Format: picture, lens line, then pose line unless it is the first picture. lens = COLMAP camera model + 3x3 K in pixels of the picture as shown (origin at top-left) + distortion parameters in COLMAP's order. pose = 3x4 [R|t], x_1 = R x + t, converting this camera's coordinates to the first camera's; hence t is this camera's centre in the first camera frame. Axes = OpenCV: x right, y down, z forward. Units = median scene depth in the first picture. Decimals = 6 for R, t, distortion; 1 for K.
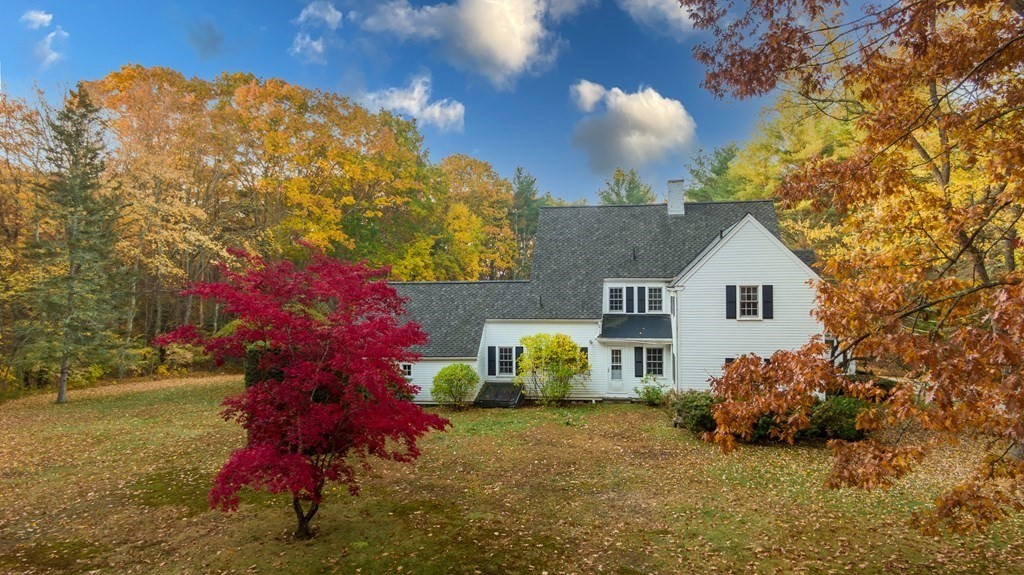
lens RADIAL K [[728.6, 0, 513.0], [0, 728.6, 286.2], [0, 0, 1]] dist [0.029269, -0.003475]
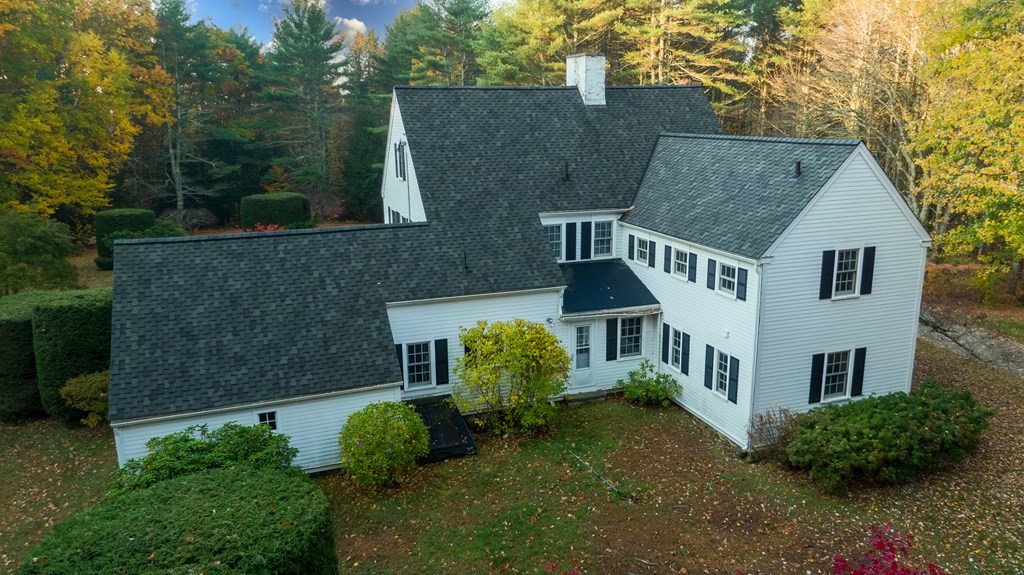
lens RADIAL K [[728.6, 0, 511.0], [0, 728.6, 290.2], [0, 0, 1]] dist [0.029269, -0.003475]
pose [[0.870111, -0.121225, 0.477715, -0.227900], [0.005878, 0.971762, 0.235888, -0.101990], [-0.492822, -0.202441, 0.846253, 0.458387]]
